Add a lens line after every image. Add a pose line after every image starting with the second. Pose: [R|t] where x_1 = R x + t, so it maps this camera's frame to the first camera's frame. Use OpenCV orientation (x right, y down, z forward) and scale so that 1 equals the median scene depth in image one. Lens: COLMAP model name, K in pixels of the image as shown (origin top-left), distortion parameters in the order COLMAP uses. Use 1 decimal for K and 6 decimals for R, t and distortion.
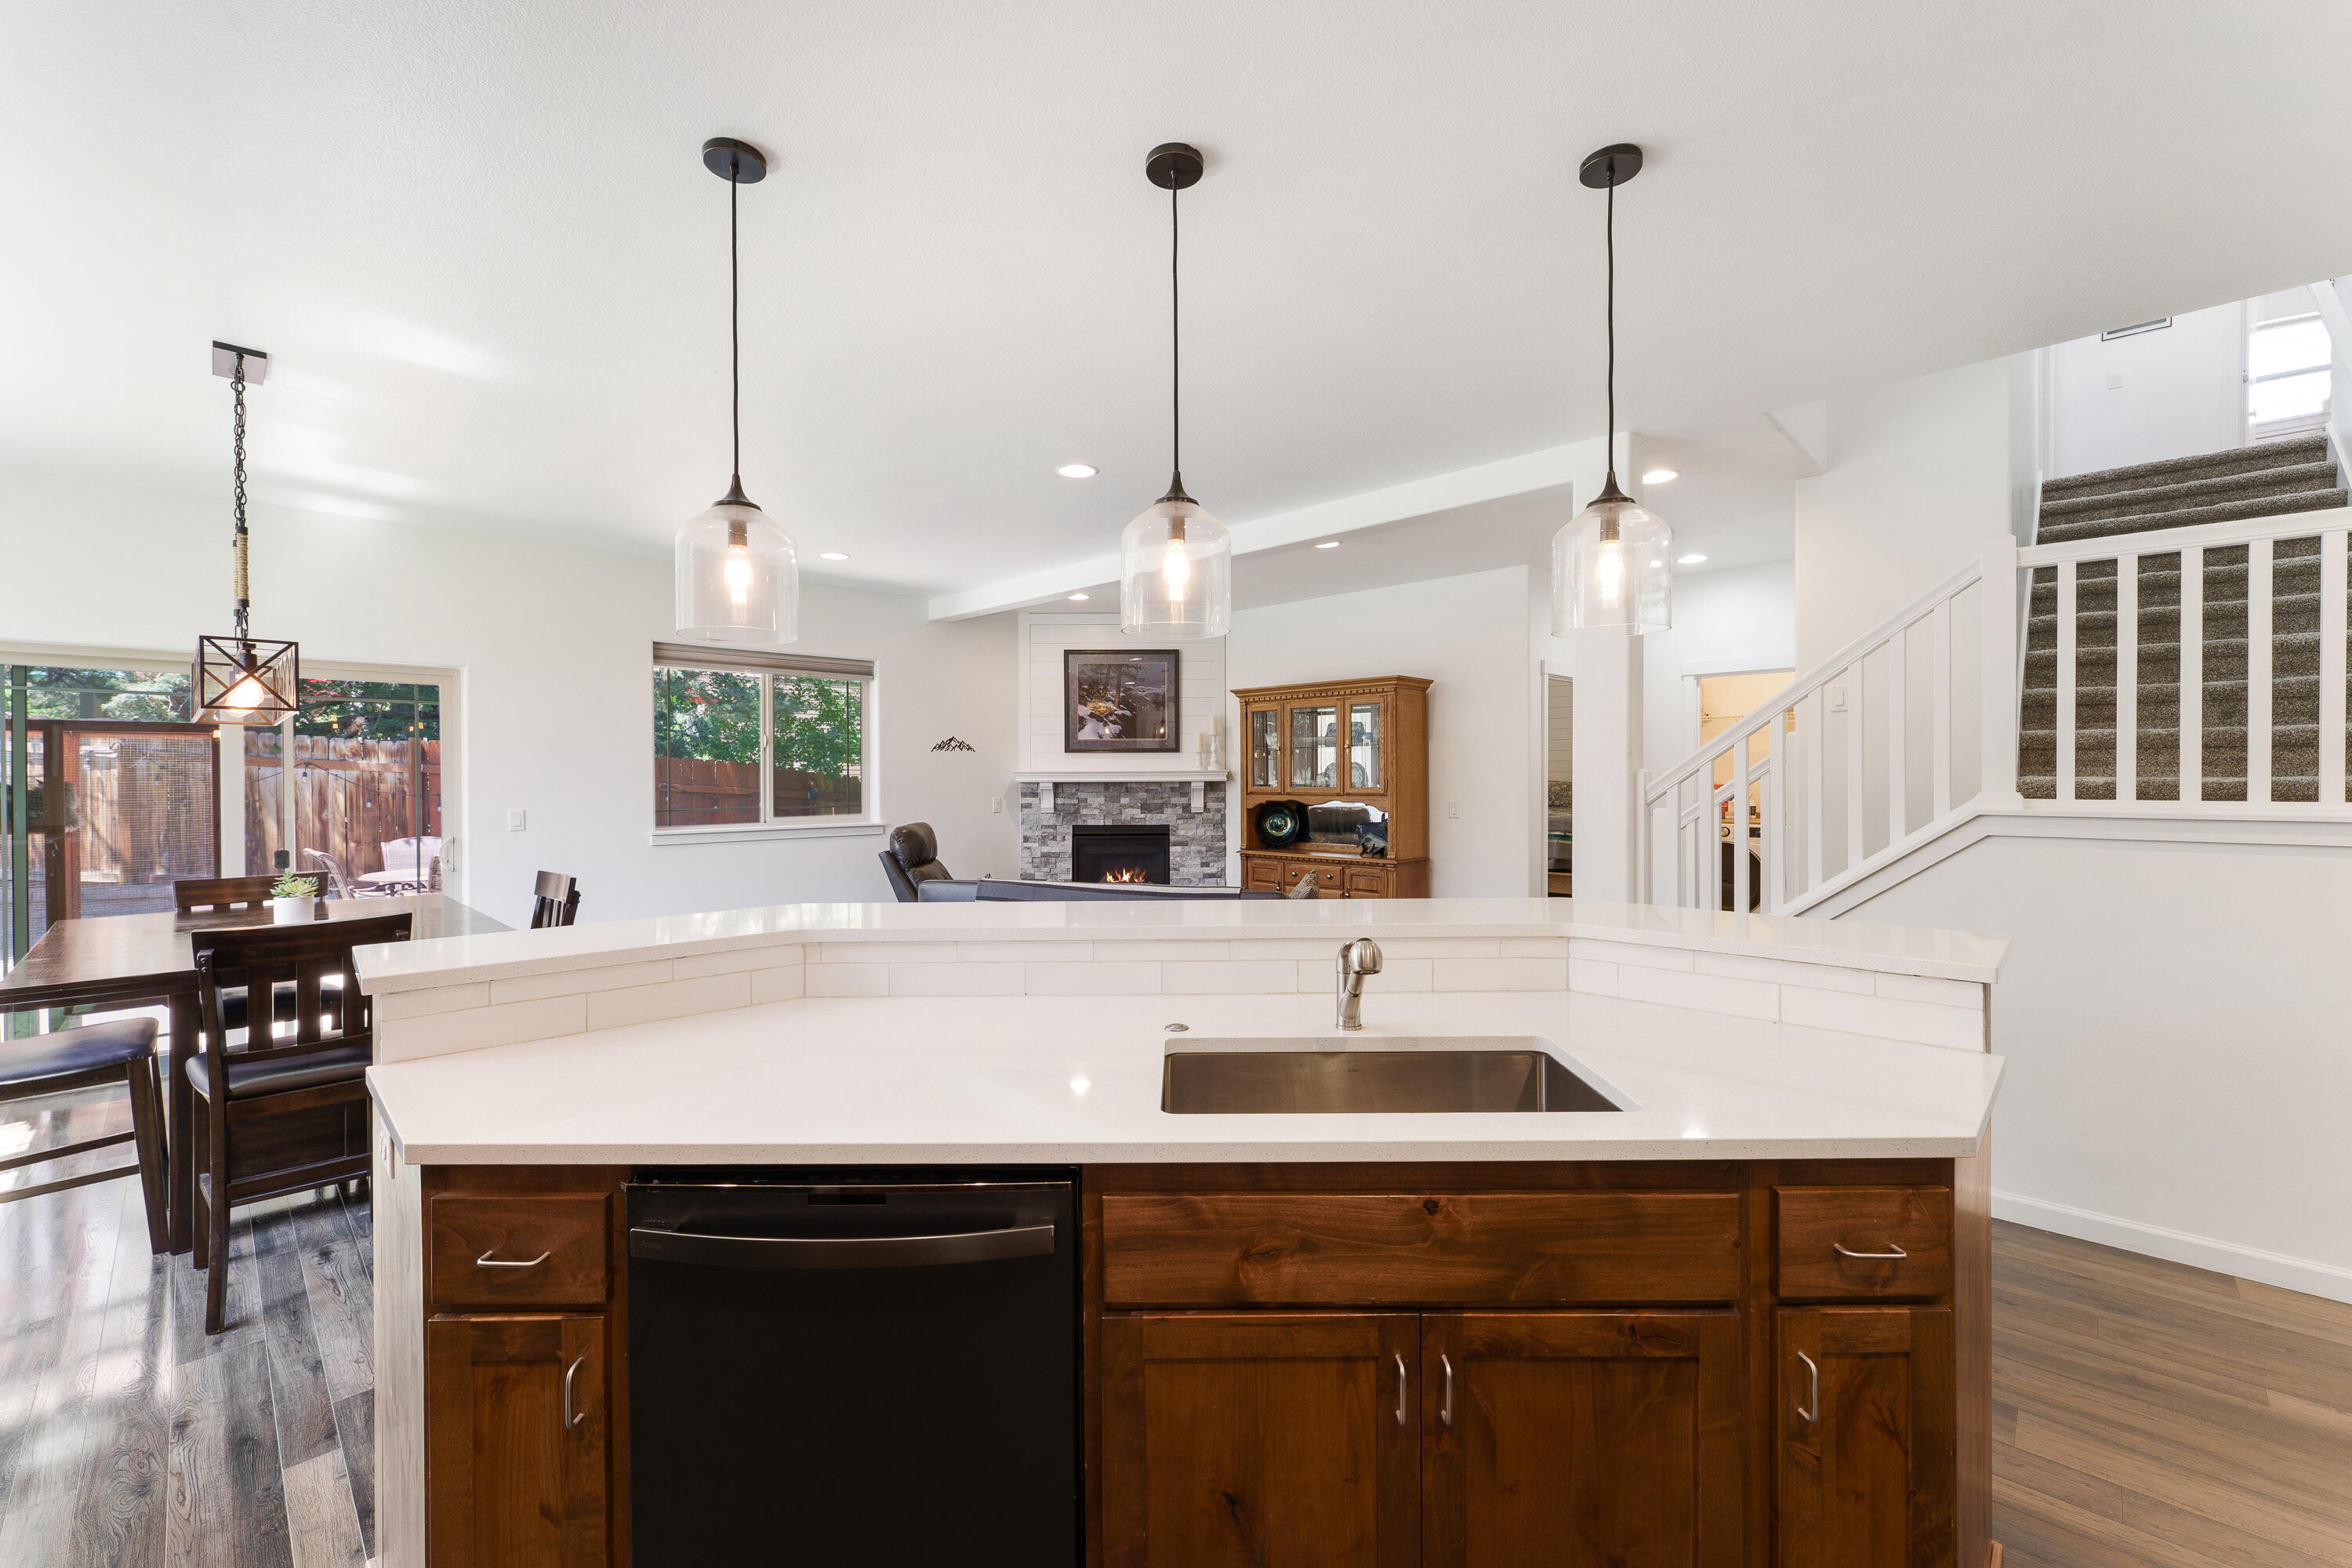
lens RADIAL K [[943.4, 0, 1182.7], [0, 943.4, 775.1], [0, 0, 1]] dist [0.000458, -0.000001]
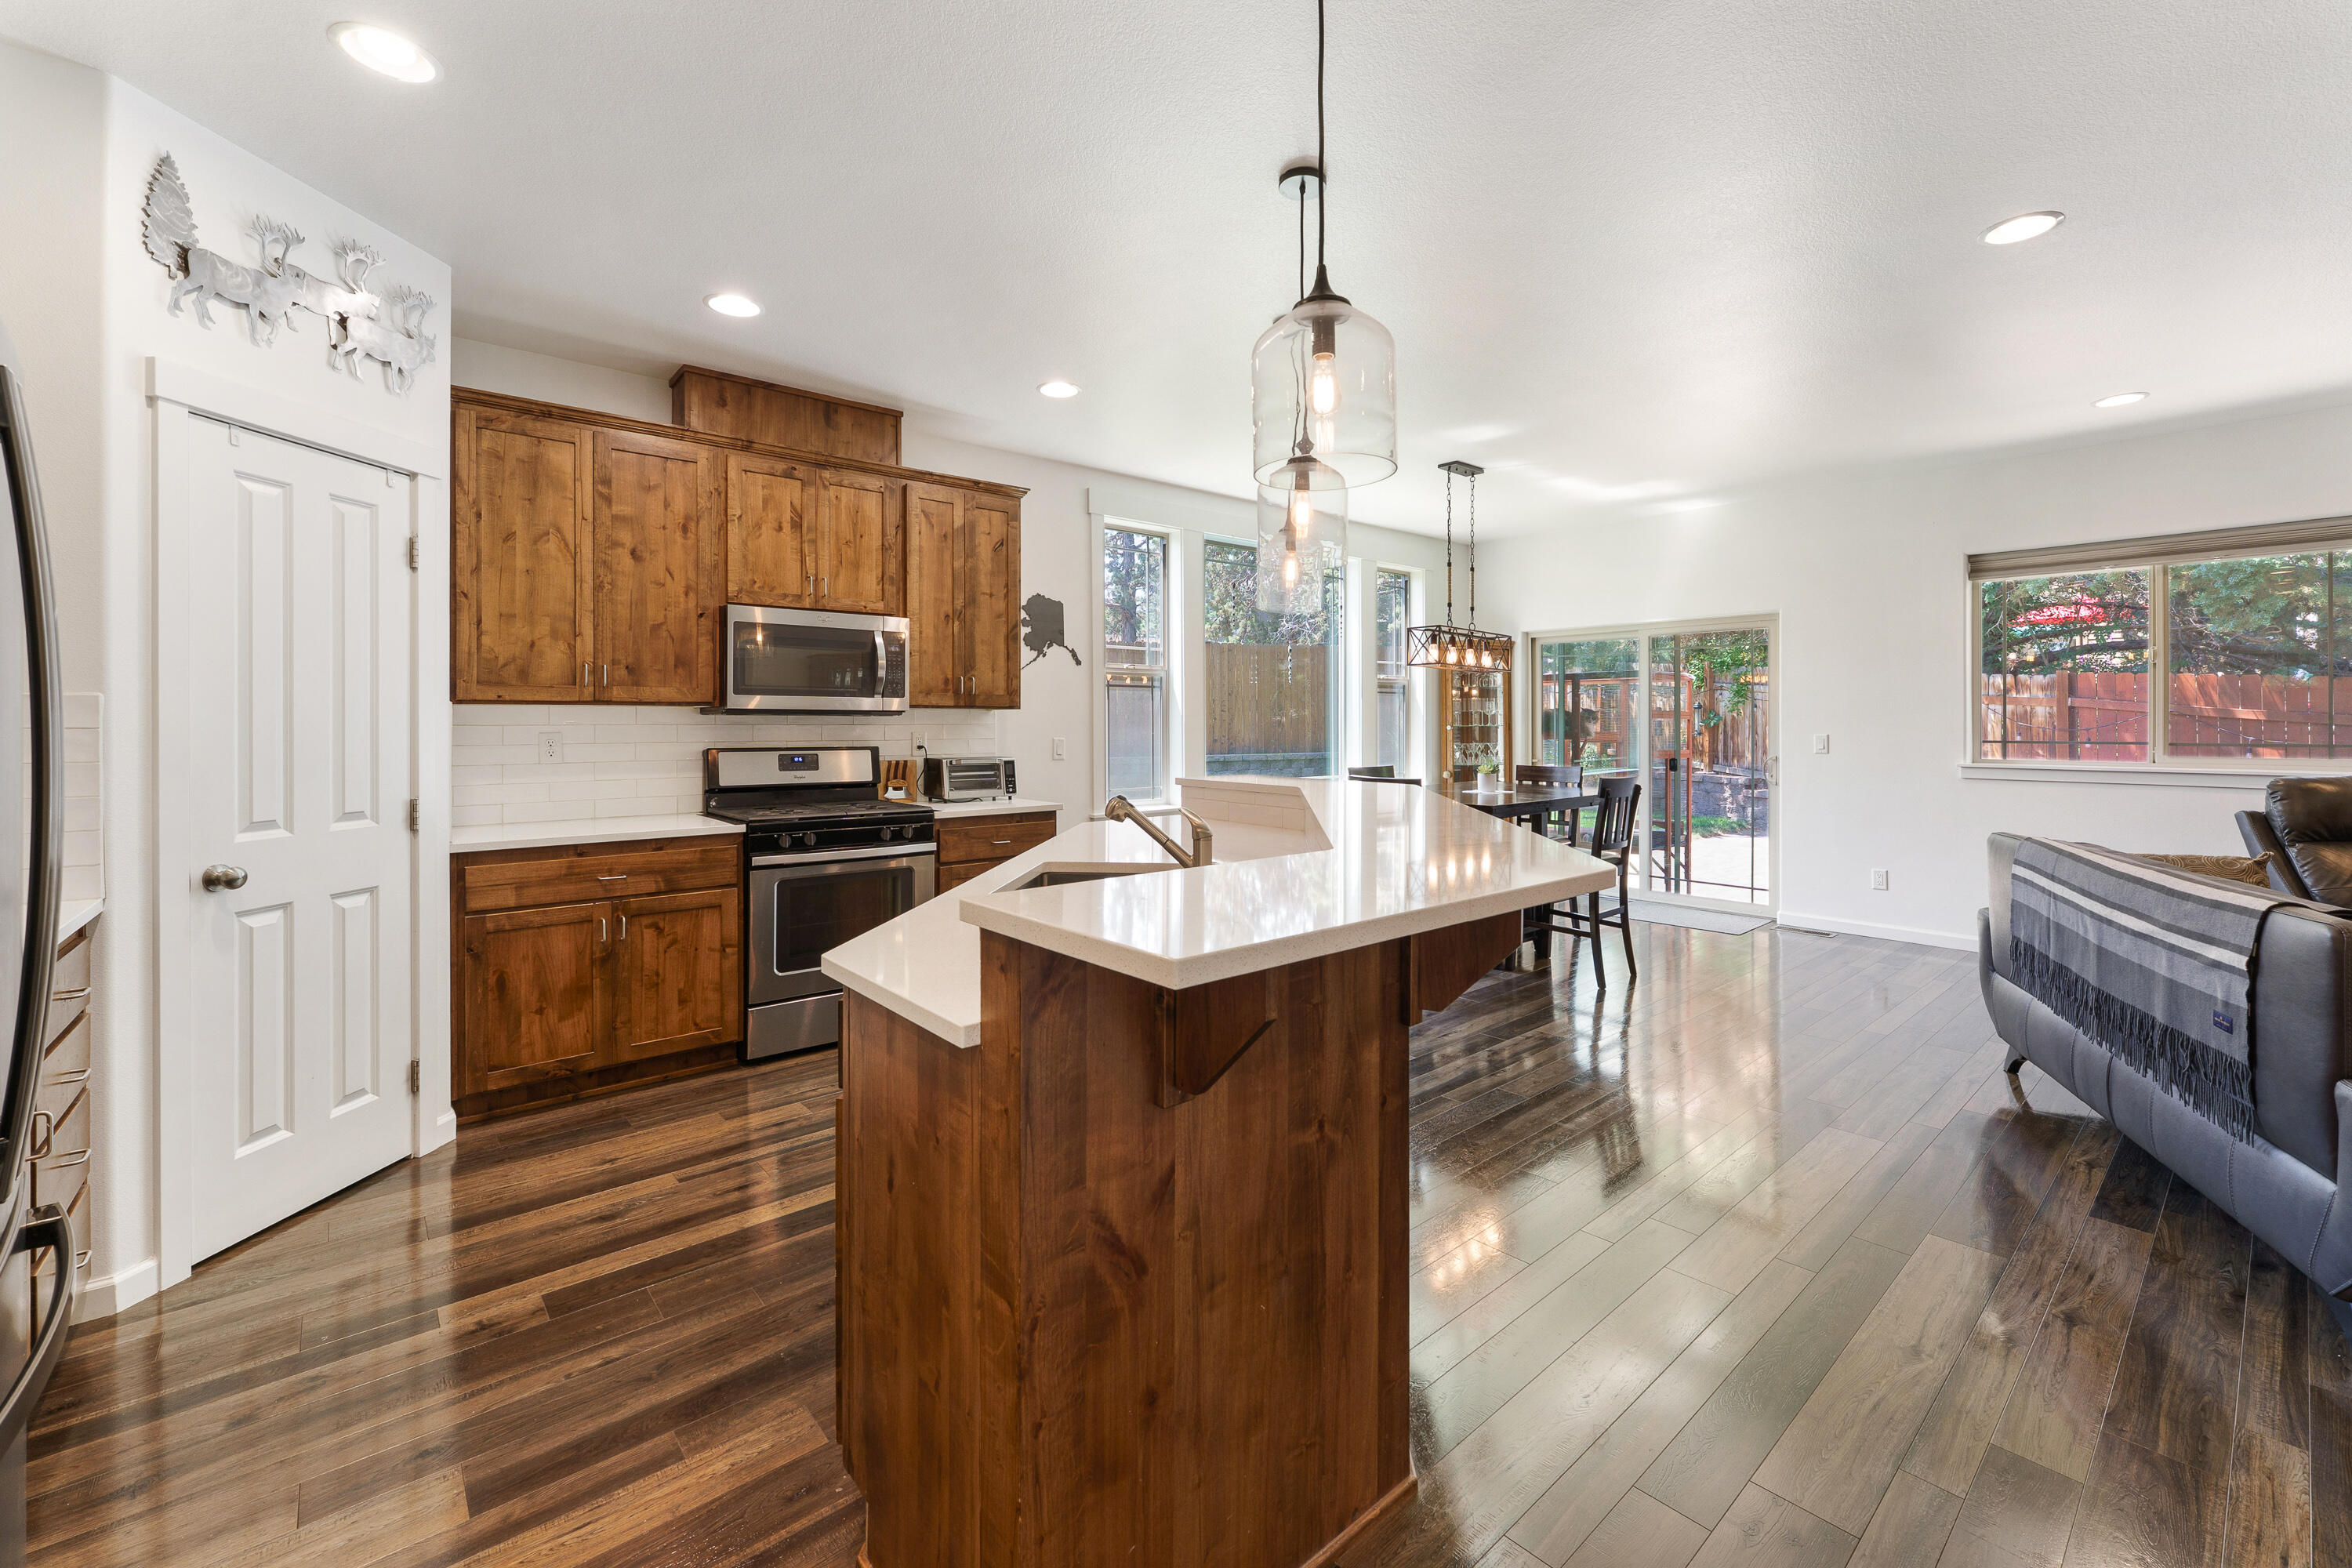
lens RADIAL K [[965.6, 0, 1189.2], [0, 965.6, 722.8], [0, 0, 1]] dist [-0.001335, -0.000277]
pose [[-0.091671, 0.004611, -0.995779, 0.327051], [0.000009, 0.999989, 0.004630, 0.011998], [0.995789, 0.000416, -0.091670, 0.252590]]
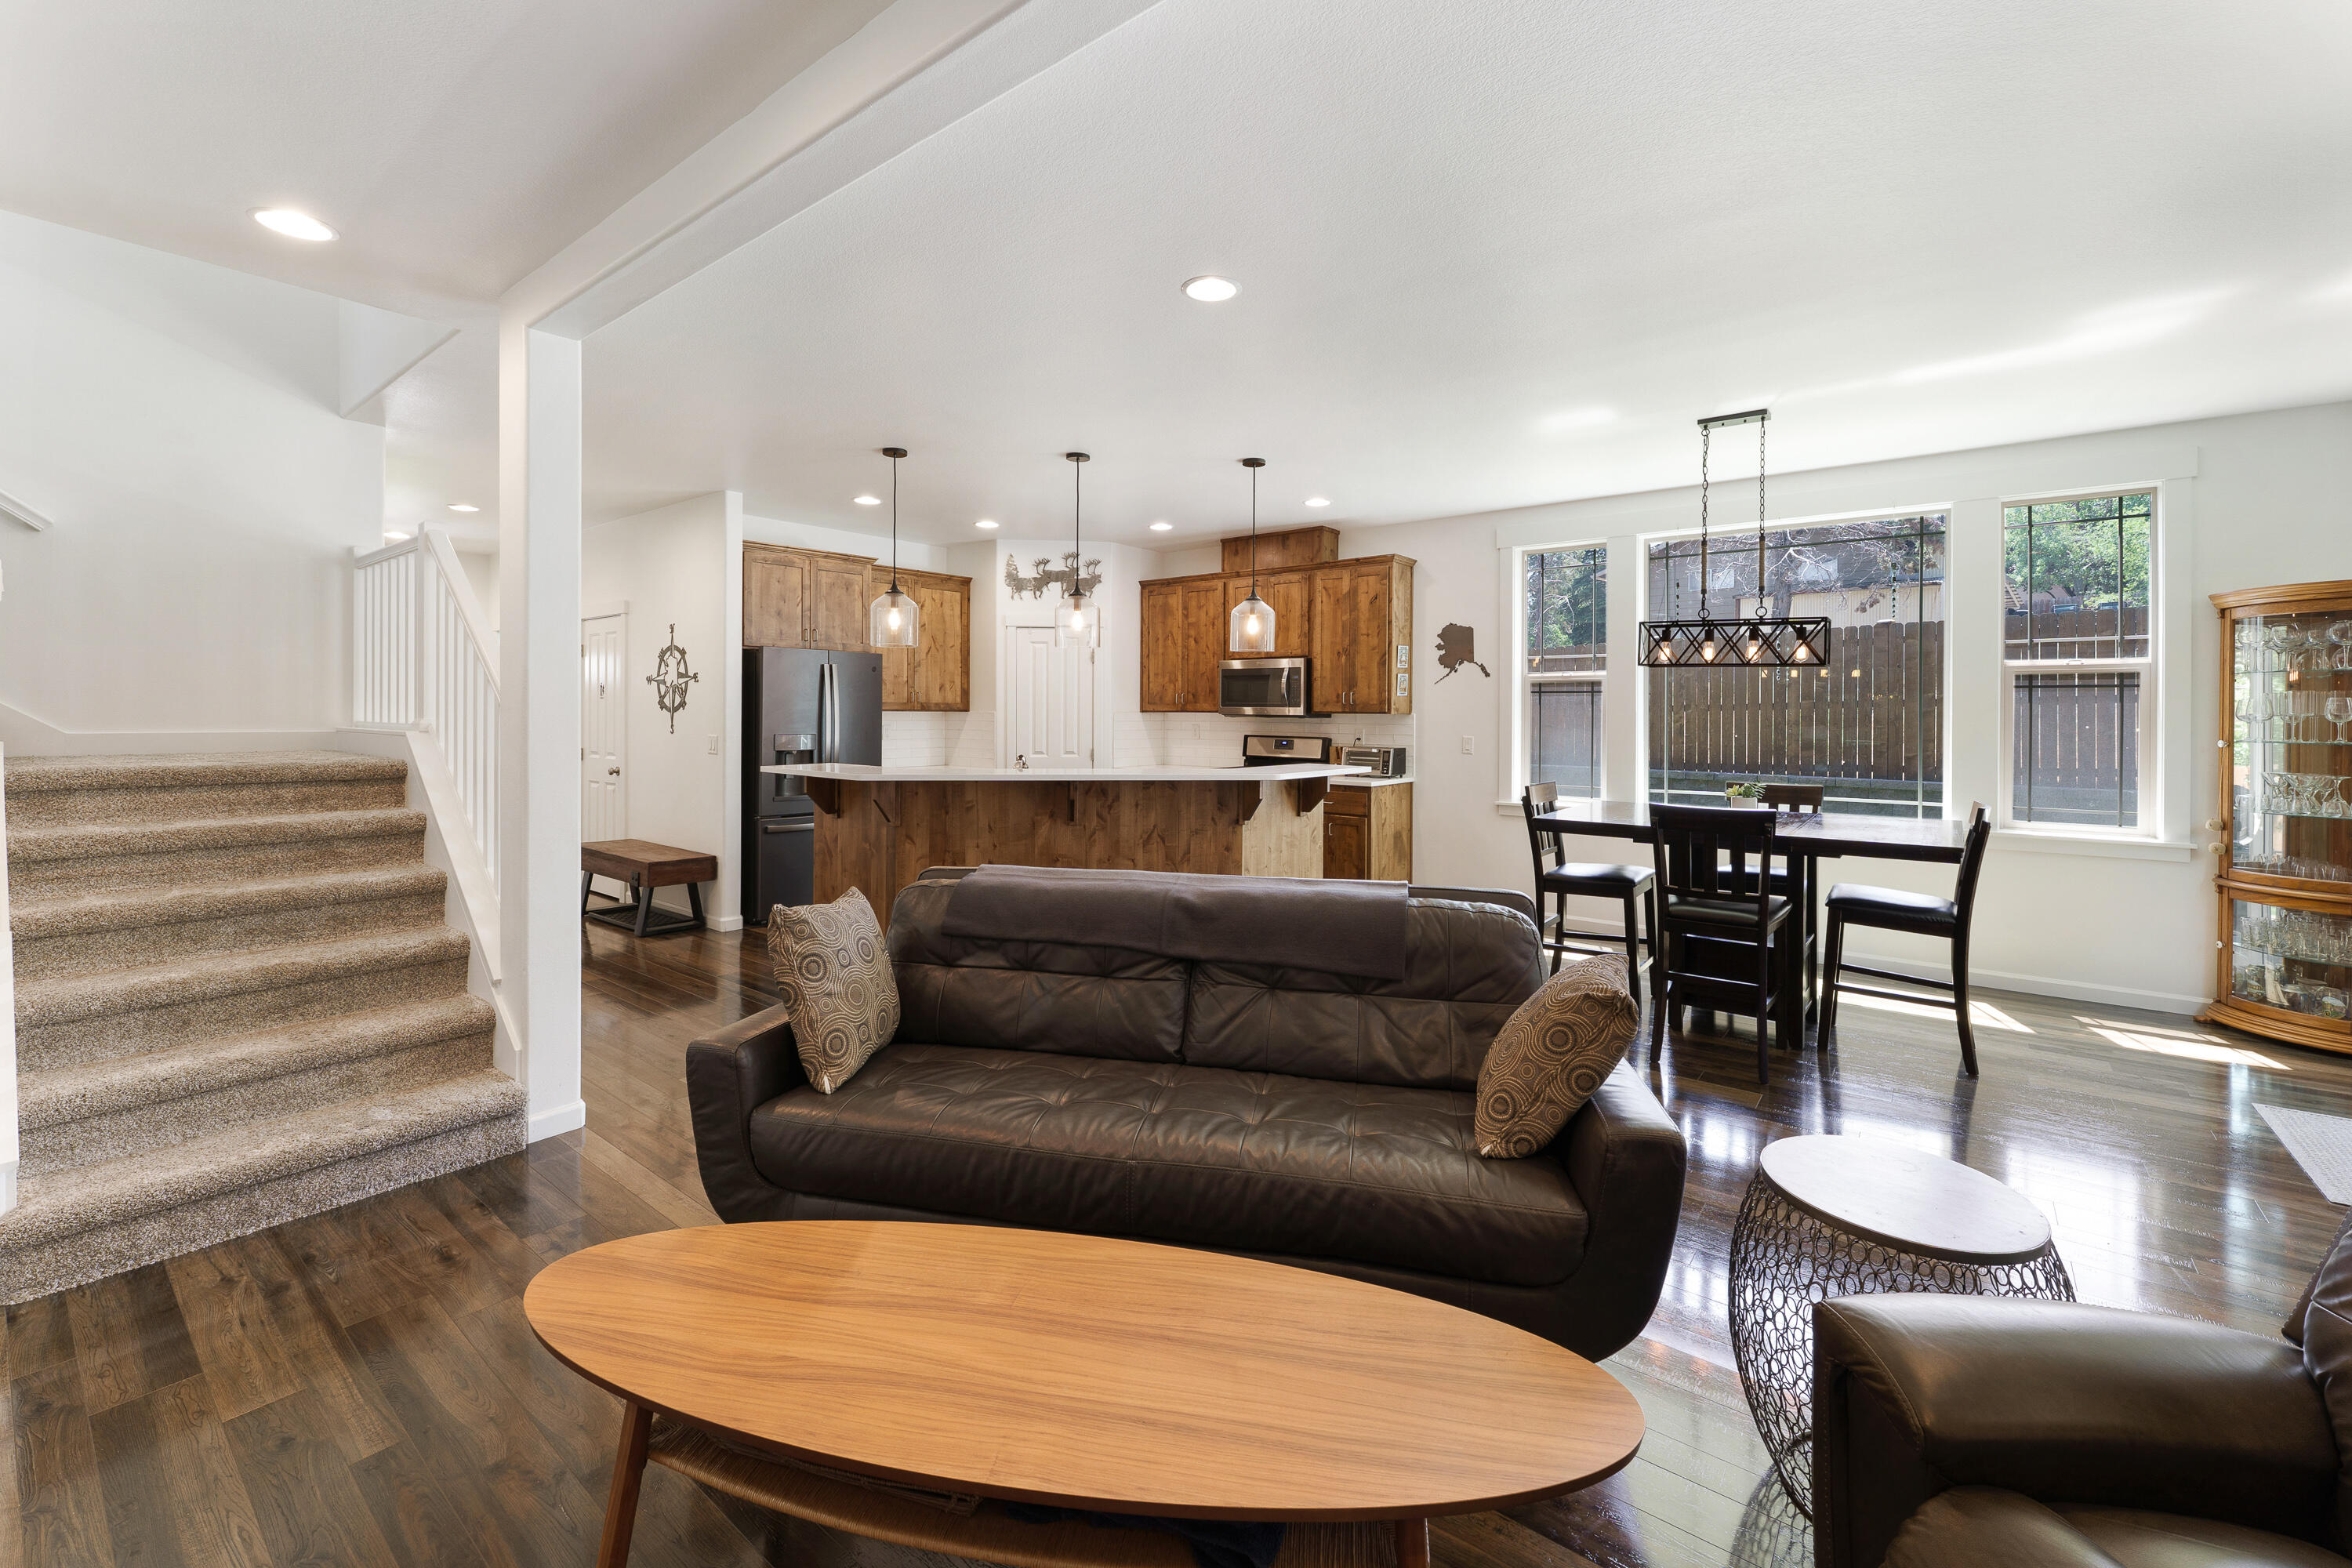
lens RADIAL K [[969.3, 0, 1175.7], [0, 969.3, 712.9], [0, 0, 1]] dist [0.000024, -0.000113]
pose [[-0.995939, 0.000110, -0.090033, -0.004890], [-0.000324, 0.999988, 0.004809, 0.001203], [0.090032, 0.004819, -0.995927, 0.912957]]
